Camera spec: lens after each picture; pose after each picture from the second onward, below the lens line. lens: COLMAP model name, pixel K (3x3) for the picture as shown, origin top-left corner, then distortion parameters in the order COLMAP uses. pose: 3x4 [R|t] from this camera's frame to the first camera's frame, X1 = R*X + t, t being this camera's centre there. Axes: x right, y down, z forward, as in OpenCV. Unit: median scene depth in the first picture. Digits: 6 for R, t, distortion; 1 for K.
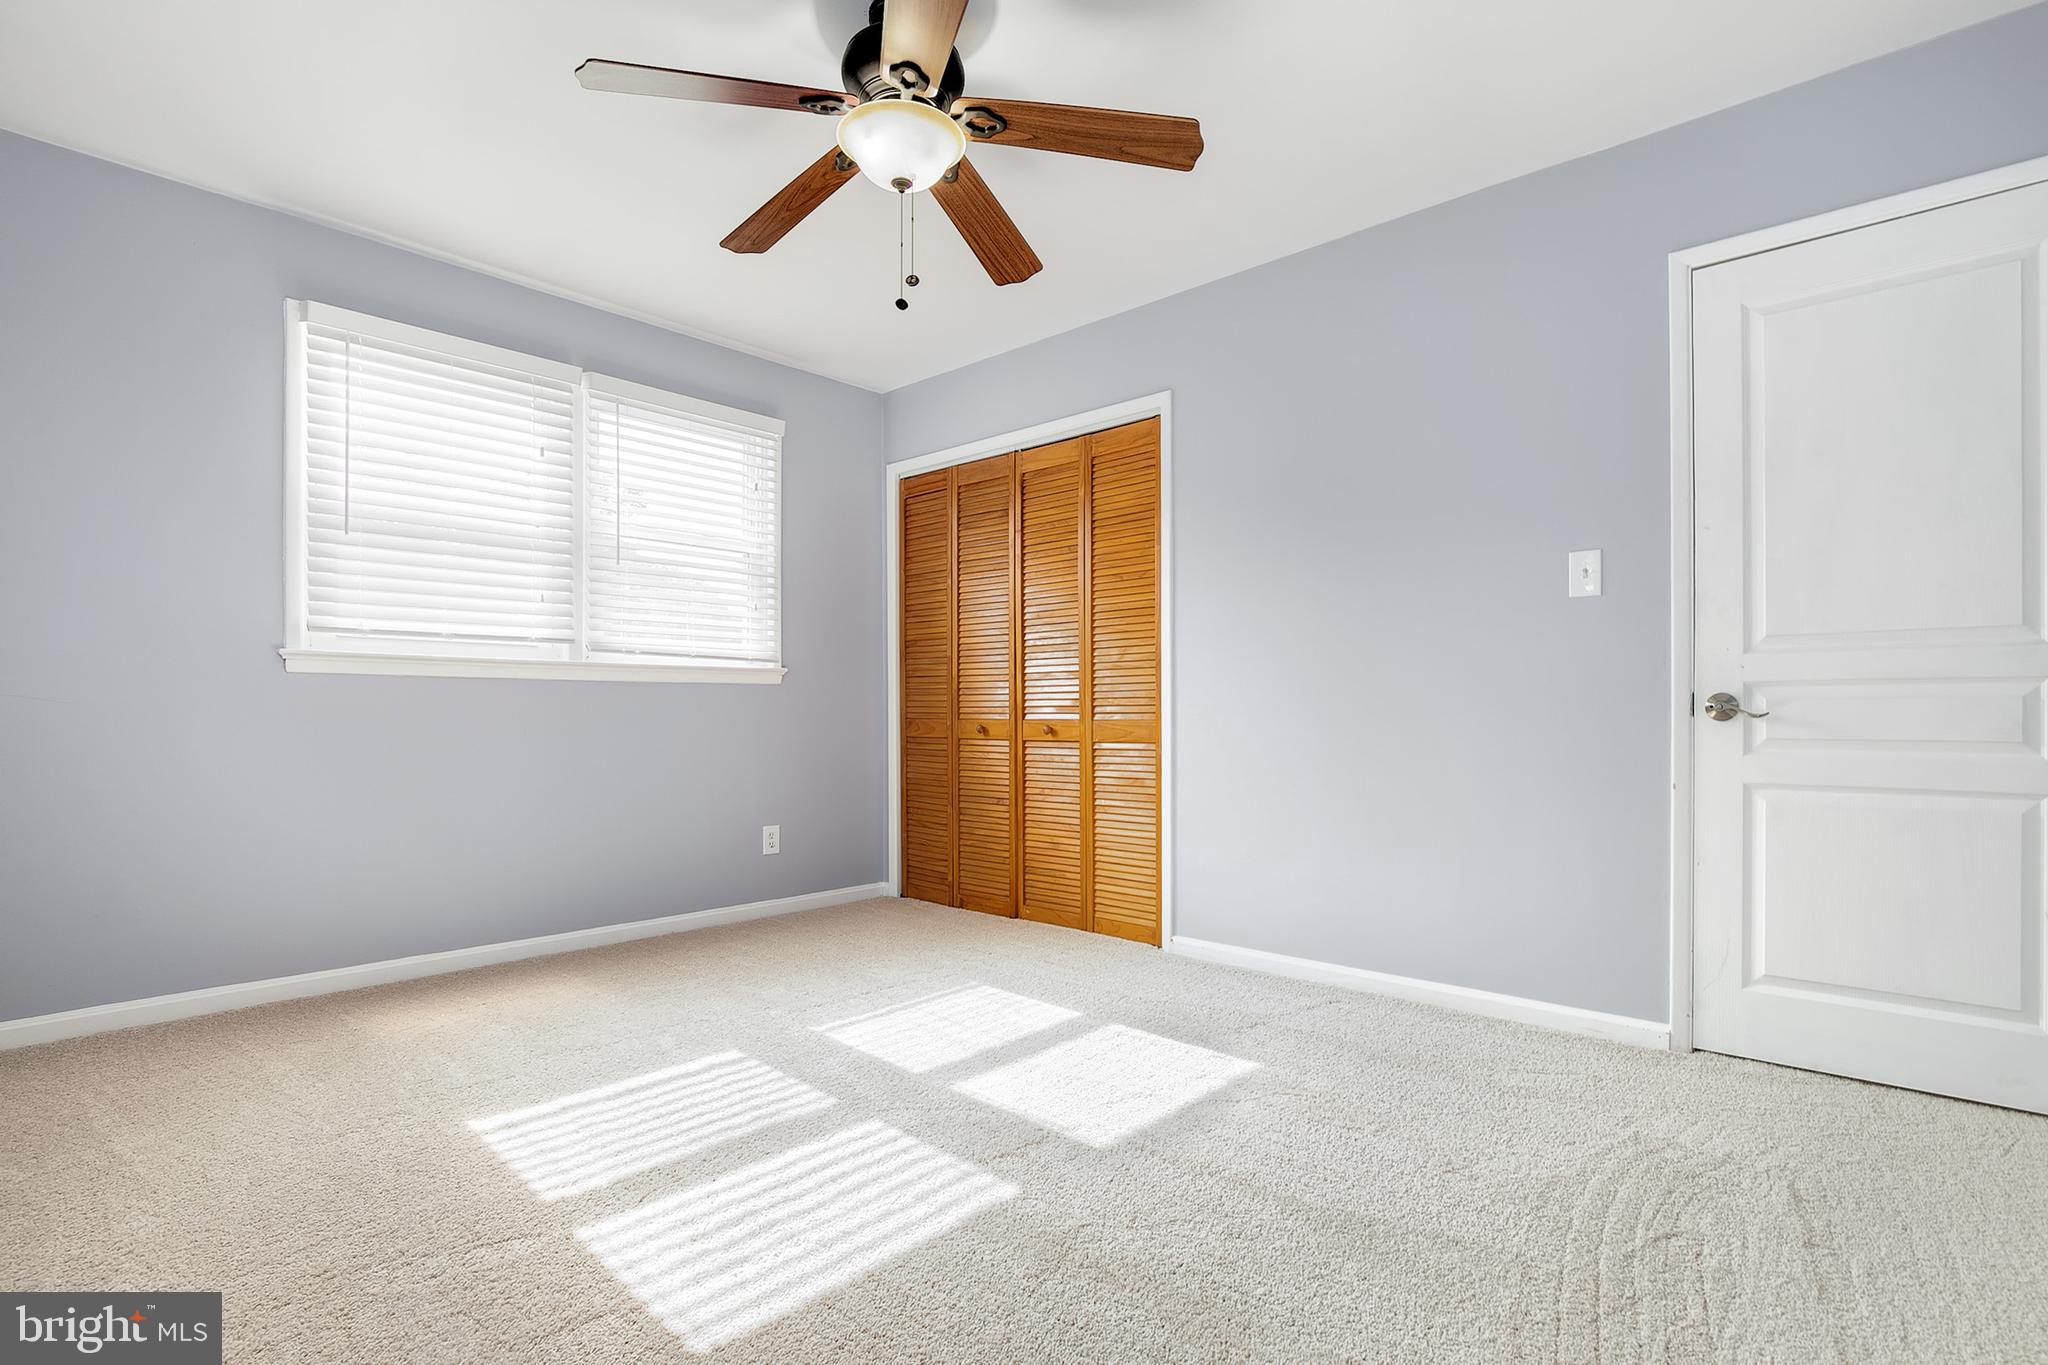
lens RADIAL K [[968.1, 0, 1018.8], [0, 968.1, 723.3], [0, 0, 1]] dist [-0.002014, -0.000061]
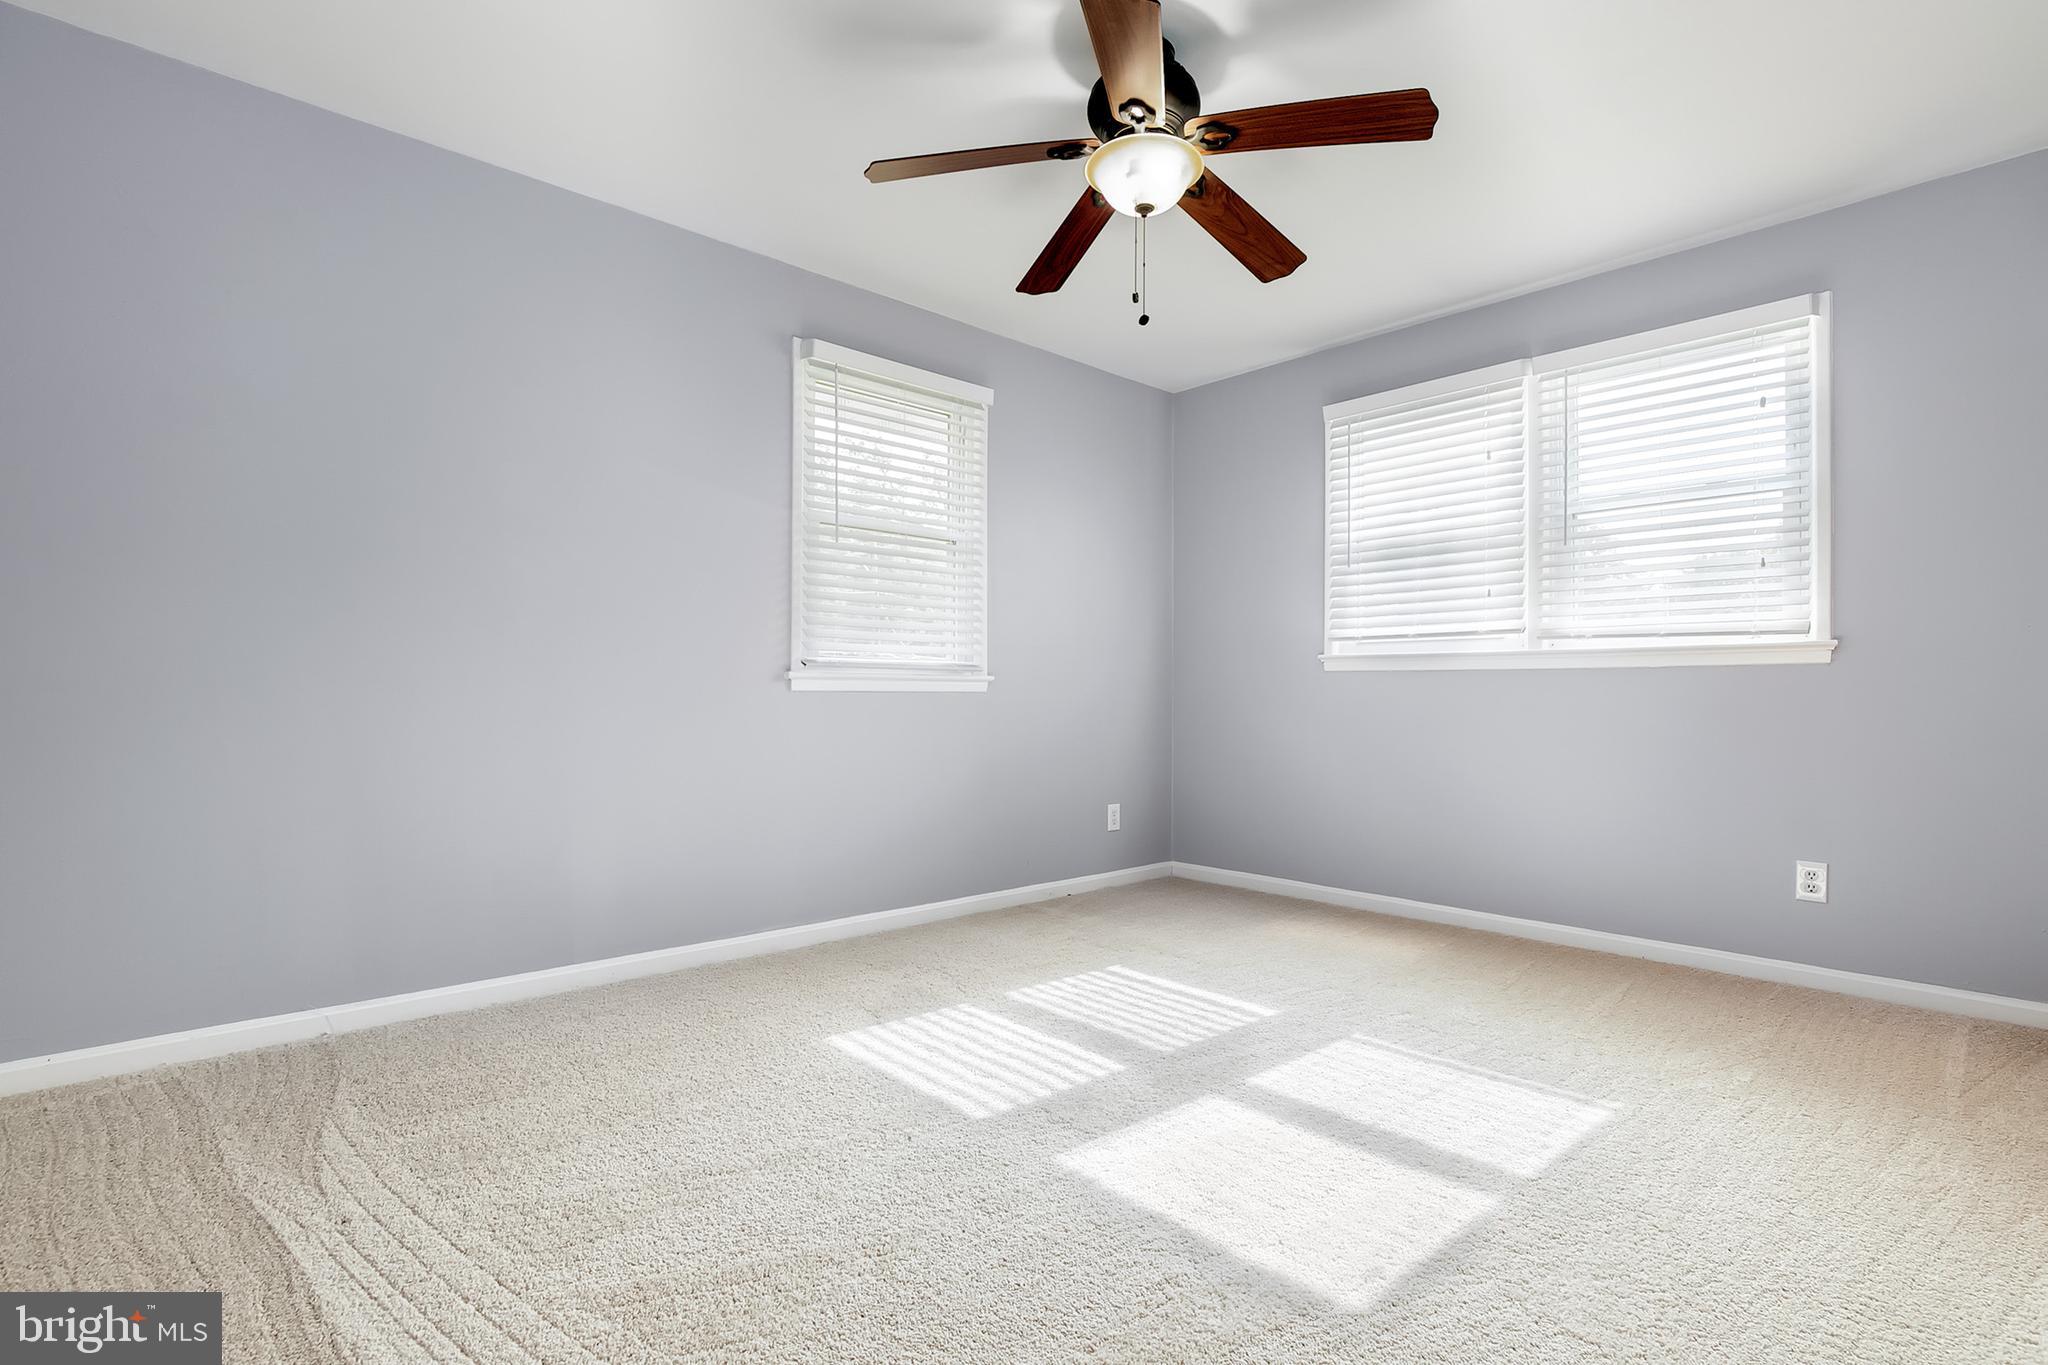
lens RADIAL K [[940.5, 0, 1055.5], [0, 940.5, 698.7], [0, 0, 1]] dist [0.002191, 0.000181]
pose [[-0.037653, 0.003928, -0.999283, 0.845681], [-0.015611, 0.999868, 0.004519, -0.016318], [0.999169, 0.015770, -0.037587, 0.858878]]
